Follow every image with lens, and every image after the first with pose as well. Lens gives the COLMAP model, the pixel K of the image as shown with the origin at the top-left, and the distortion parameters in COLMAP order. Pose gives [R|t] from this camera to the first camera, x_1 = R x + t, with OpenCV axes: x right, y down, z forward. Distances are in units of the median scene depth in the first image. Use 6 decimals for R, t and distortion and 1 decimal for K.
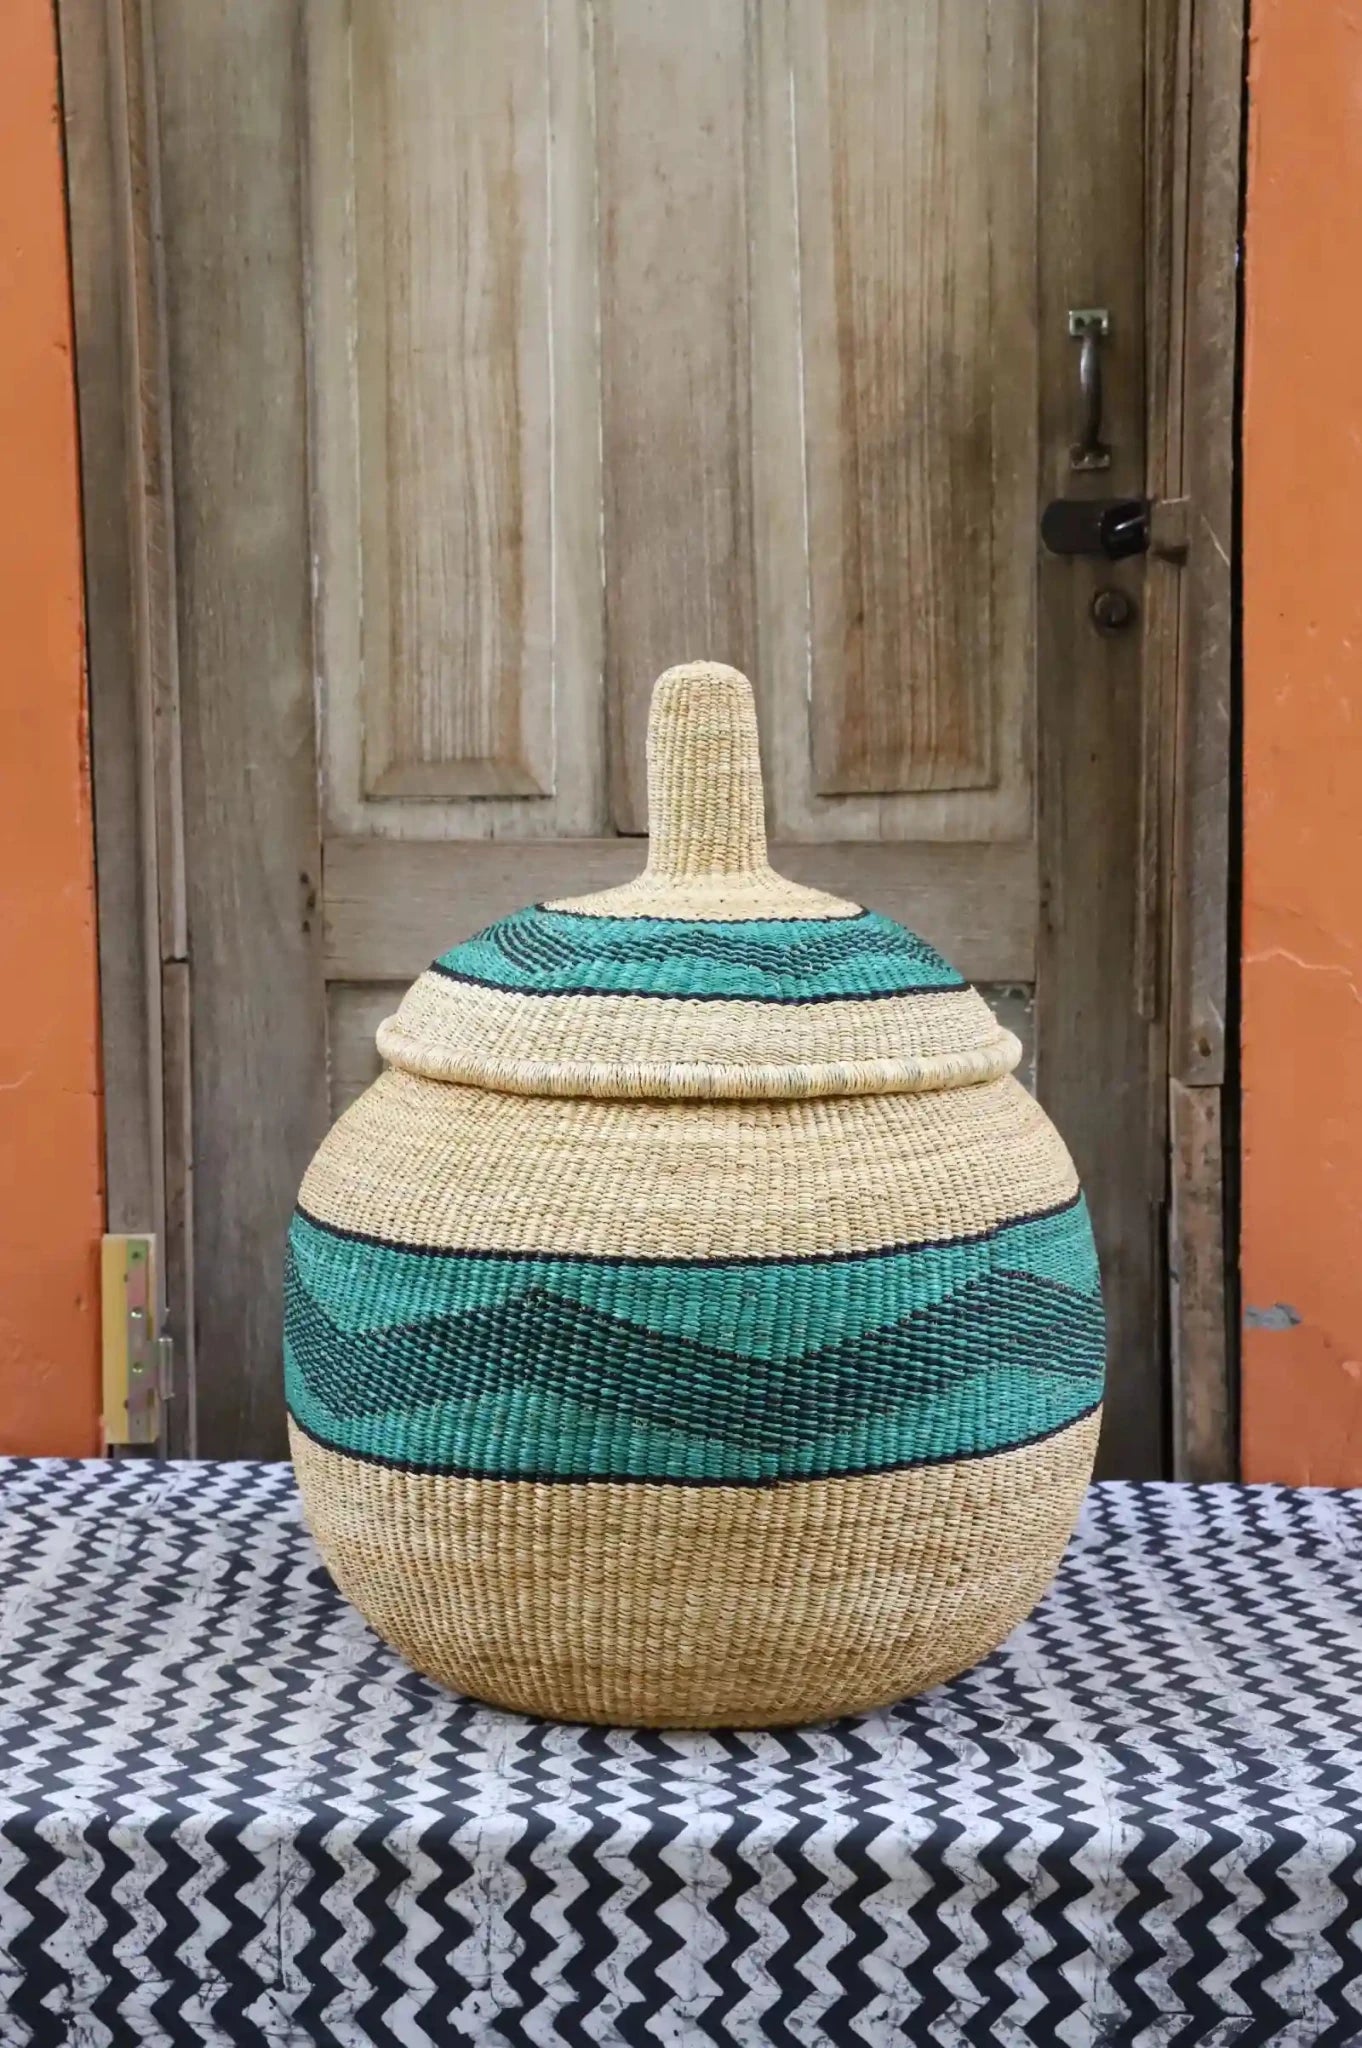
lens RADIAL K [[2939.7, 0, 692.3], [0, 2939.7, 1029.2], [0, 0, 1]] dist [0.093752, 0.015327]
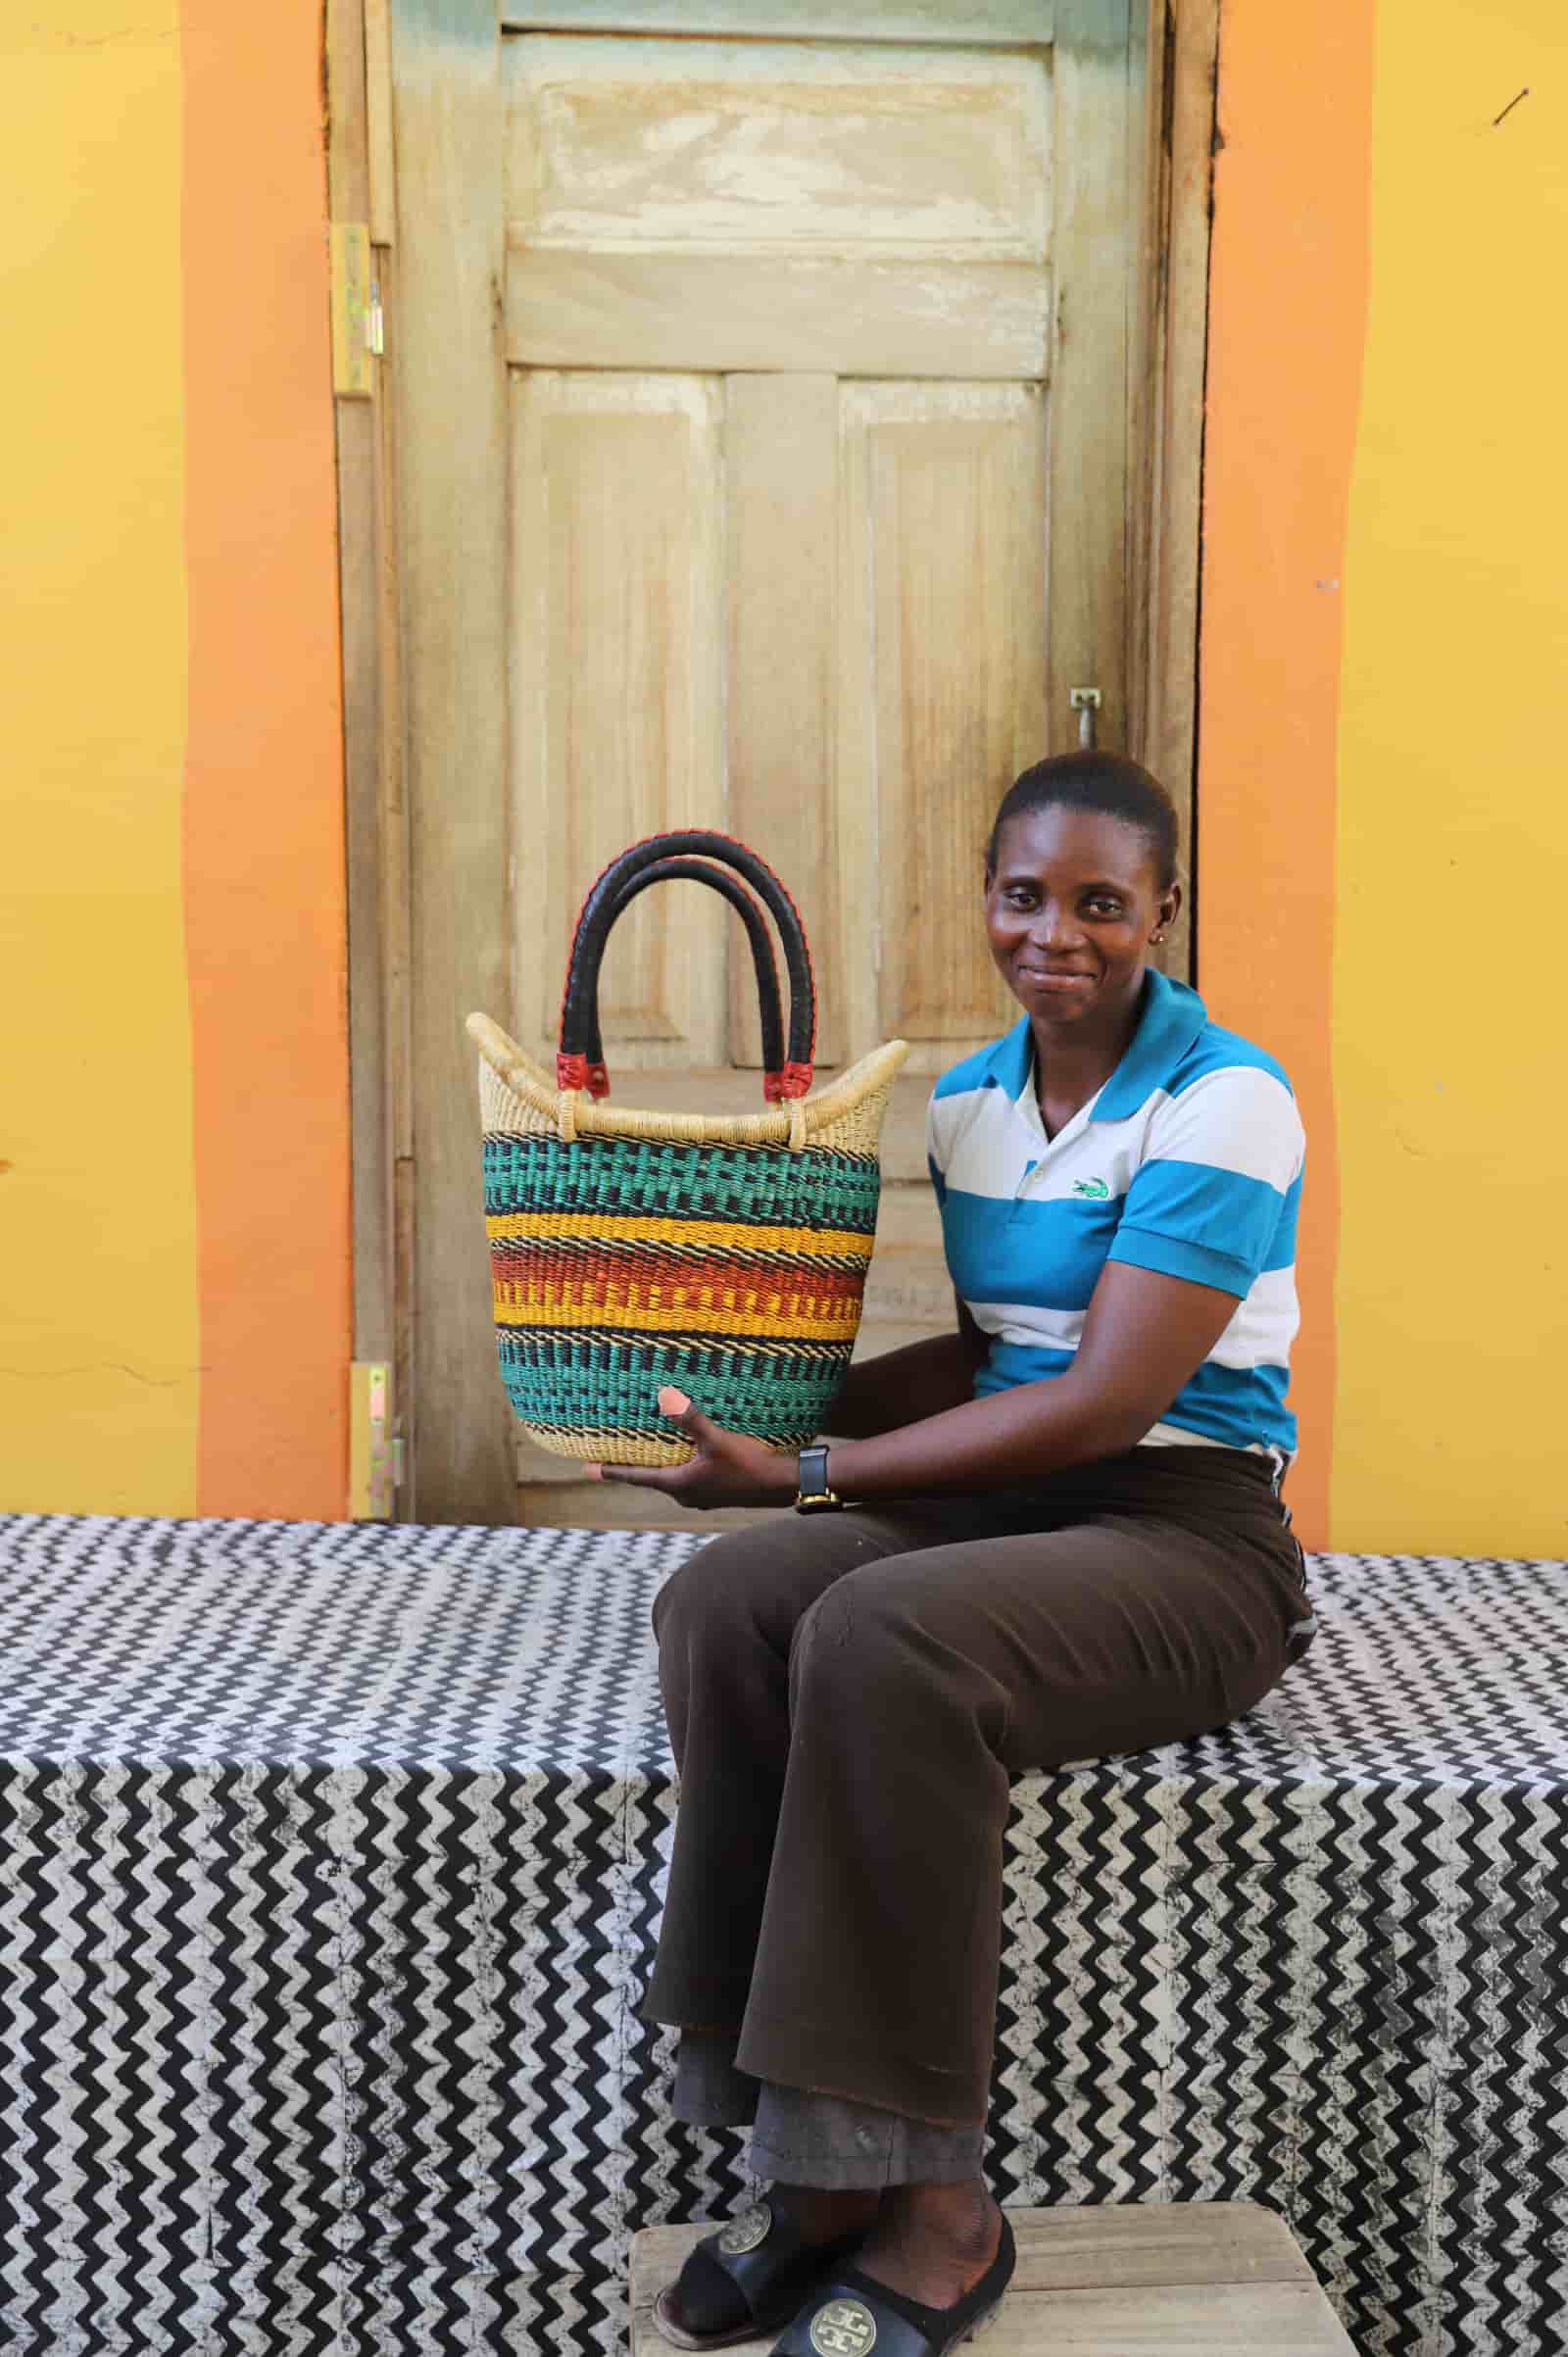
lens RADIAL K [[2684.4, 0, 780.3], [0, 2684.4, 1174.8], [0, 0, 1]] dist [0.011859, 0.006916]
pose [[0.998719, 0.010196, 0.049570, -0.066137], [-0.010032, 0.999943, -0.003556, -0.013336], [-0.049604, 0.003054, 0.998764, -0.230107]]
